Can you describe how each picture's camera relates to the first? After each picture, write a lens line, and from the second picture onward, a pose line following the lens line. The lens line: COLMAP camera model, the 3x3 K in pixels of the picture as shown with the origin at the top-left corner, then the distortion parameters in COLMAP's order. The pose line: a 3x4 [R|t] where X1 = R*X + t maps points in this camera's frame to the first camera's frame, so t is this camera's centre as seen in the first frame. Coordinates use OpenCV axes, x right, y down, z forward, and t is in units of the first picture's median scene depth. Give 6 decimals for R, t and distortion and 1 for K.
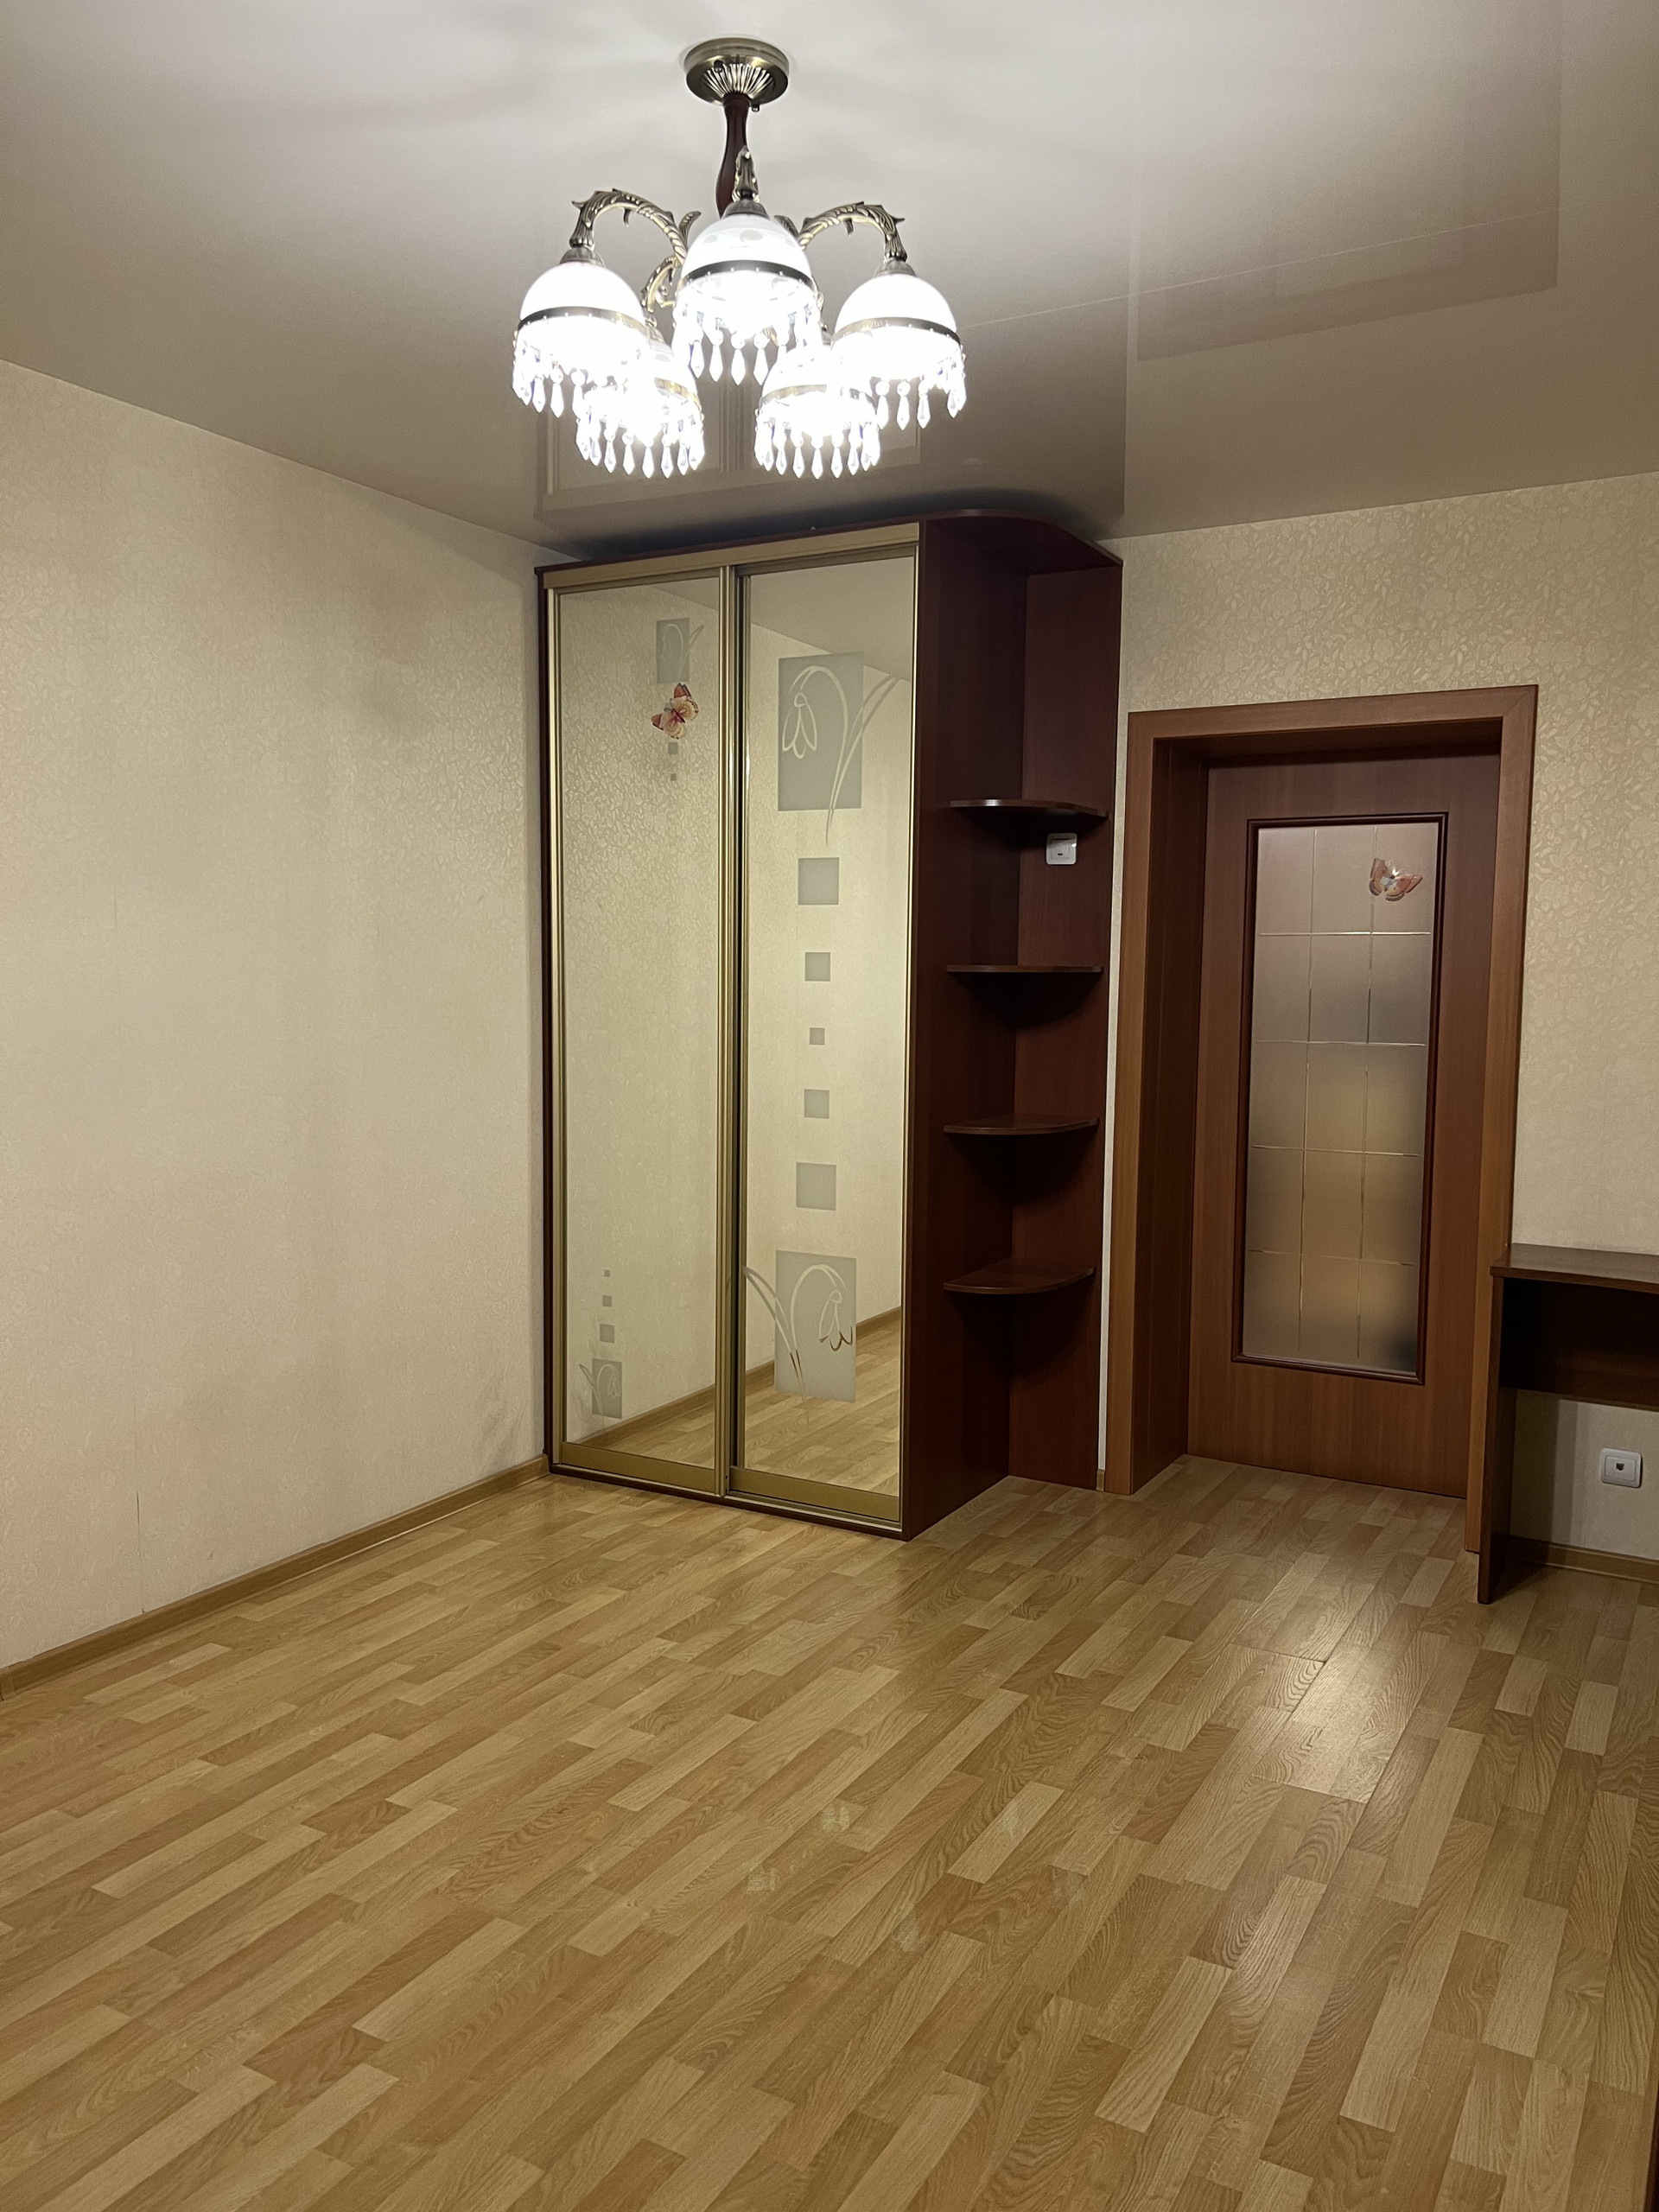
lens RADIAL K [[1669.0, 0, 825.8], [0, 1669.0, 1109.4], [0, 0, 1]] dist [0.055519, -0.054936]
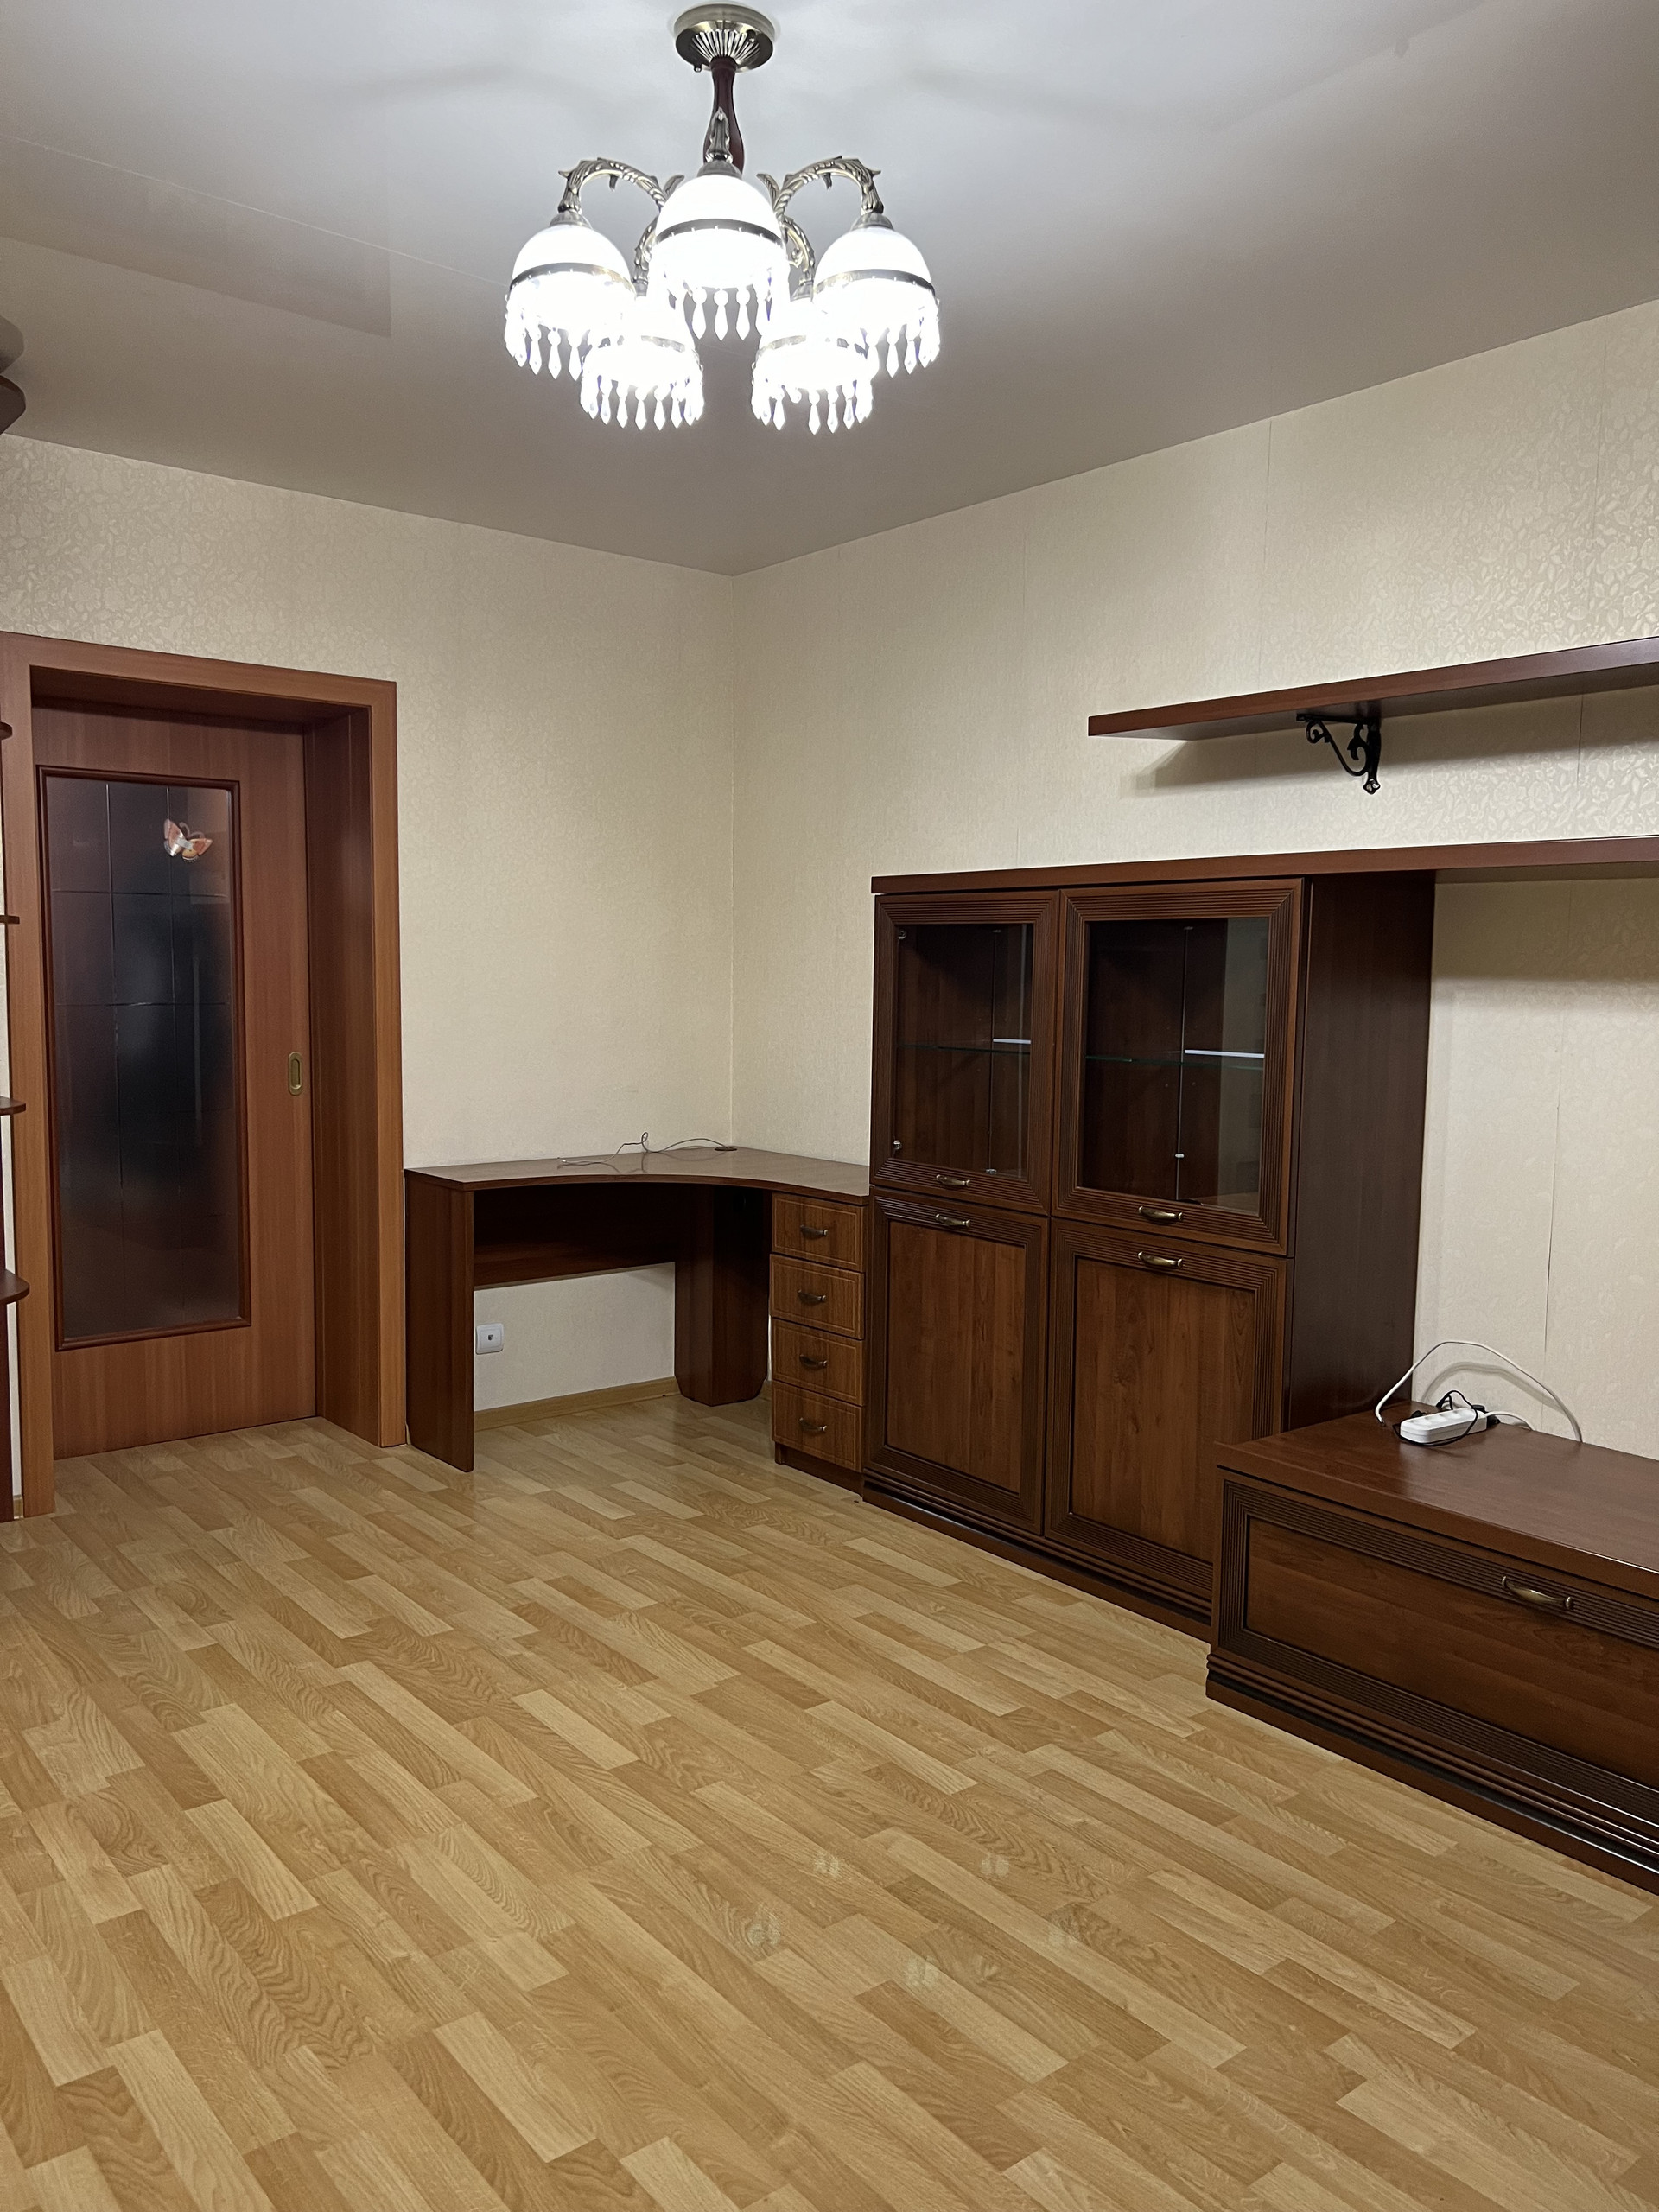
lens RADIAL K [[1669.0, 0, 827.0], [0, 1669.0, 1105.0], [0, 0, 1]] dist [0.055519, -0.054936]
pose [[0.376155, -0.081213, 0.922990, -0.741163], [0.075075, 0.995547, 0.057002, -0.010271], [-0.923510, 0.047852, 0.380578, 0.411123]]
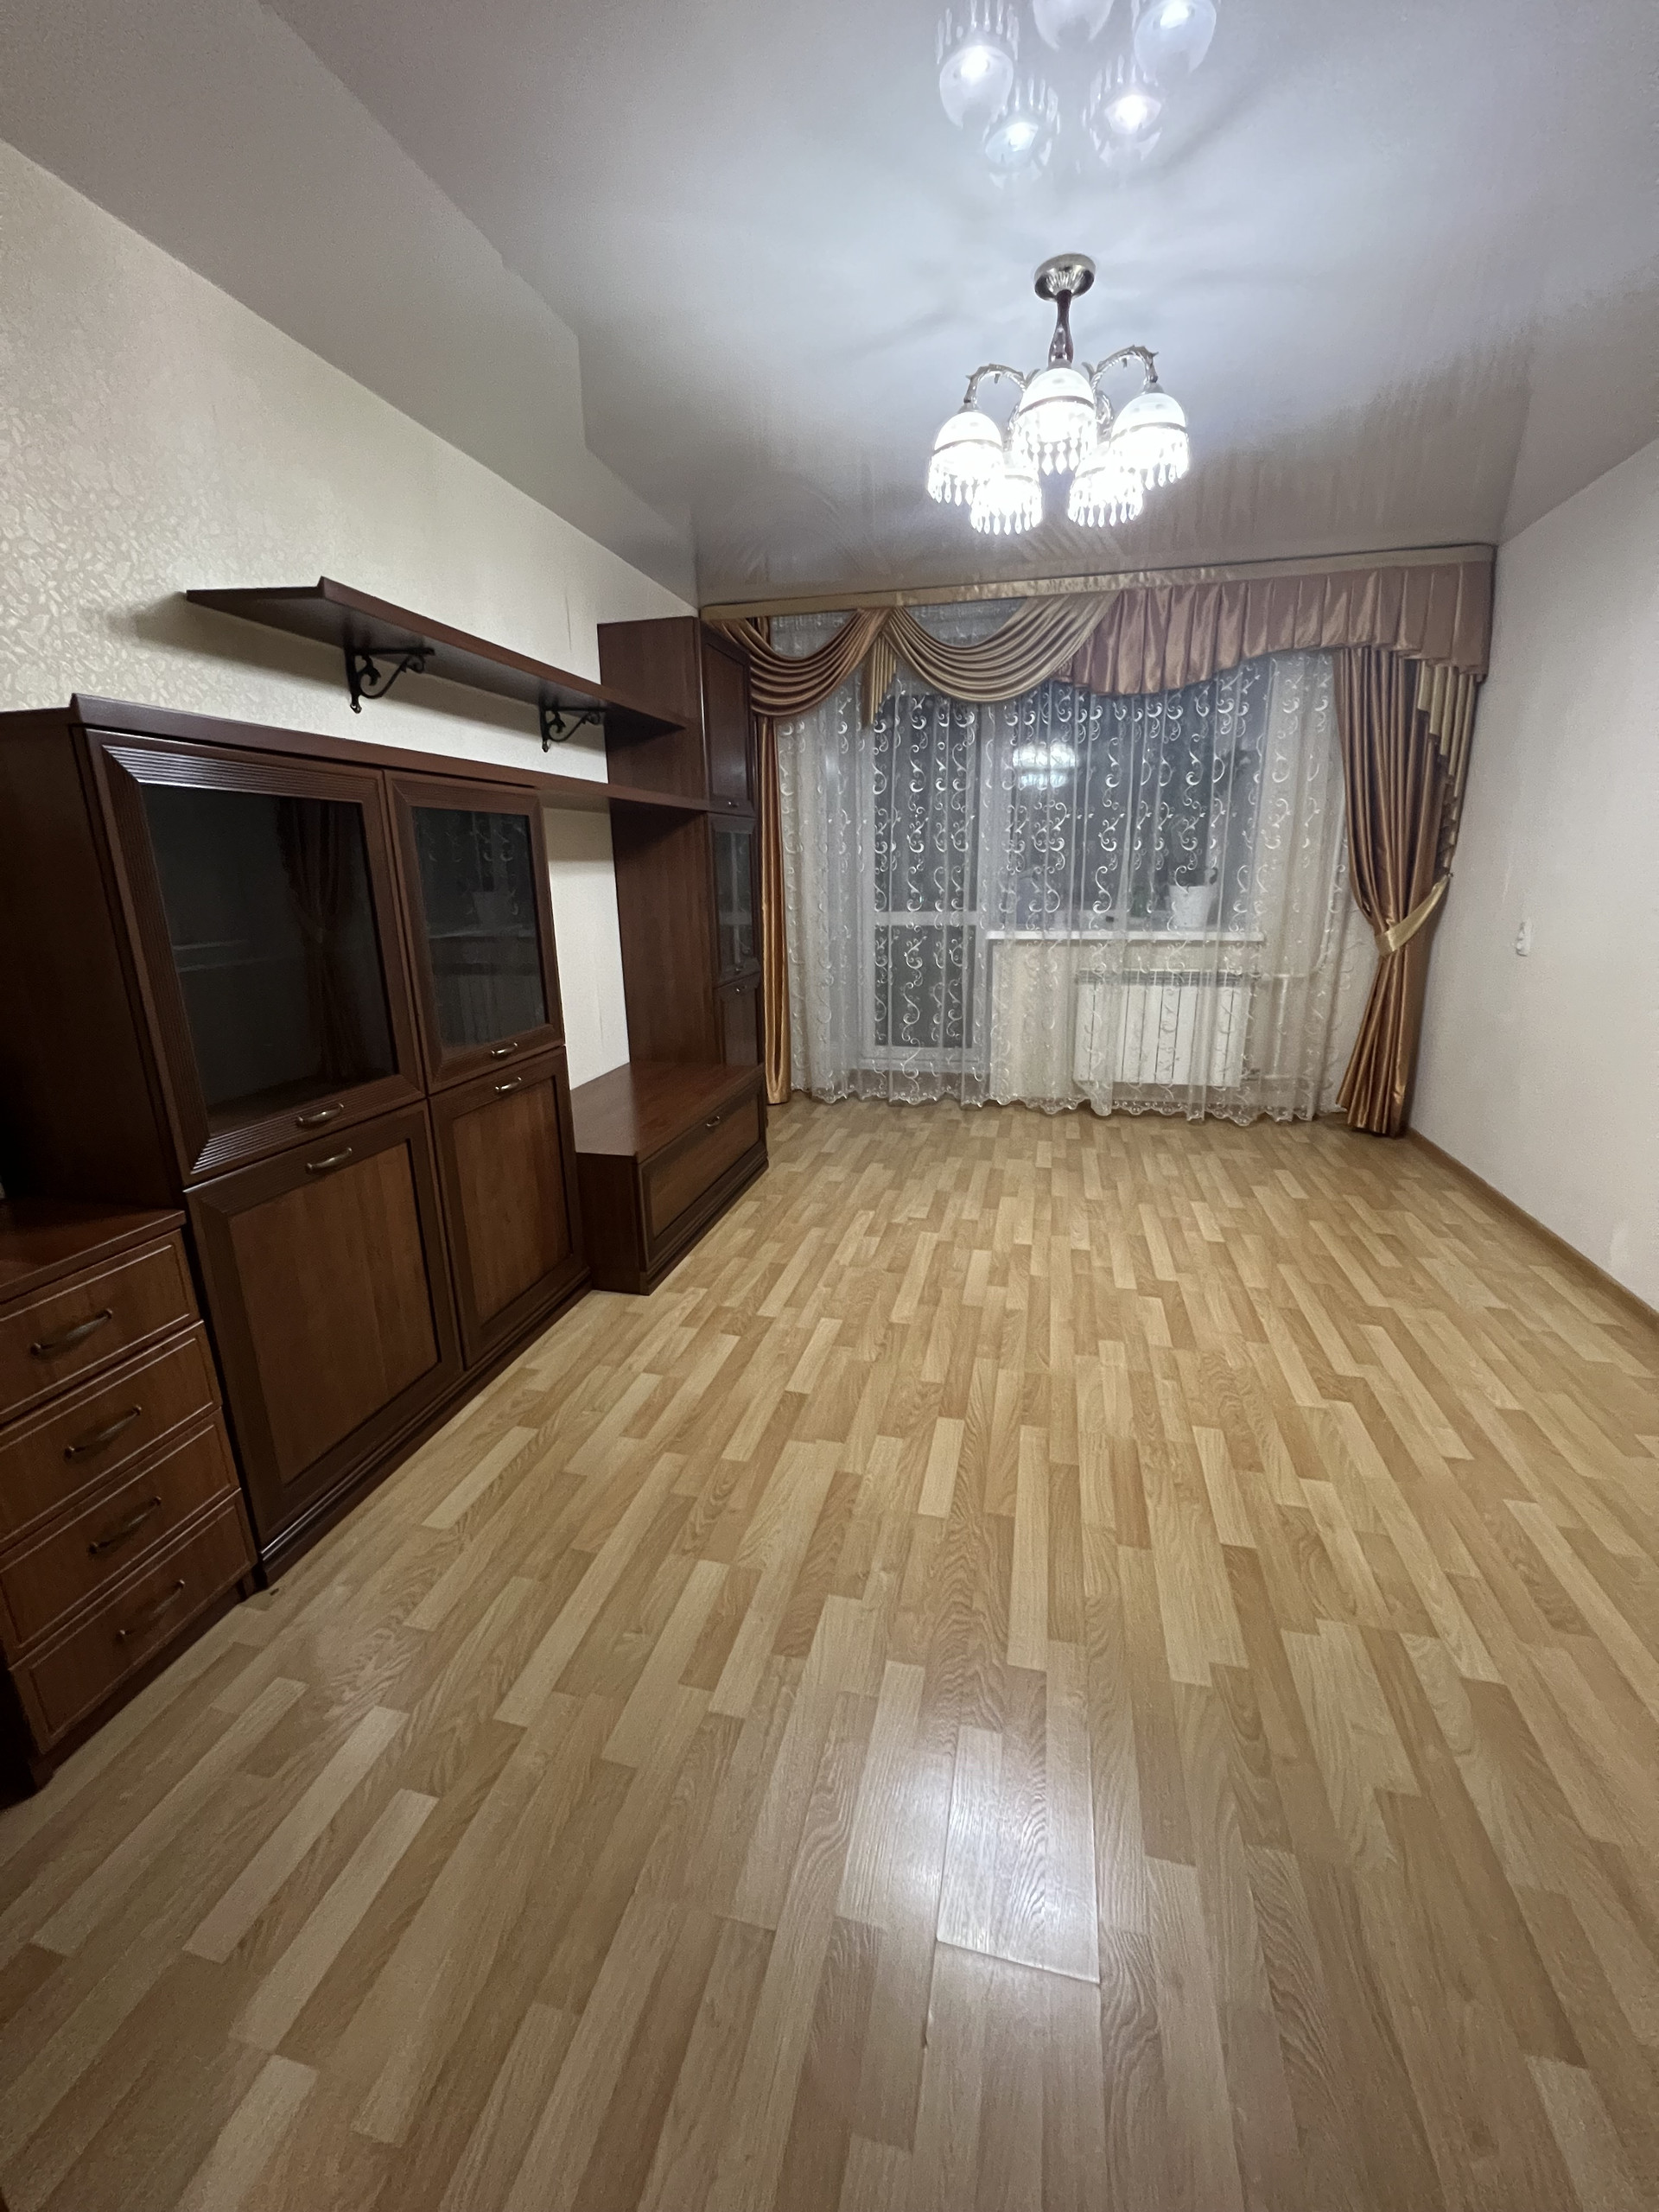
lens RADIAL K [[889.3, 0, 830.0], [0, 889.3, 1096.4], [0, 0, 1]] dist [0.001469, -0.000004]
pose [[-0.962739, 0.073316, -0.260306, 0.344988], [-0.019519, 0.941201, 0.337284, -0.087048], [0.269729, 0.329797, -0.904699, 1.457504]]
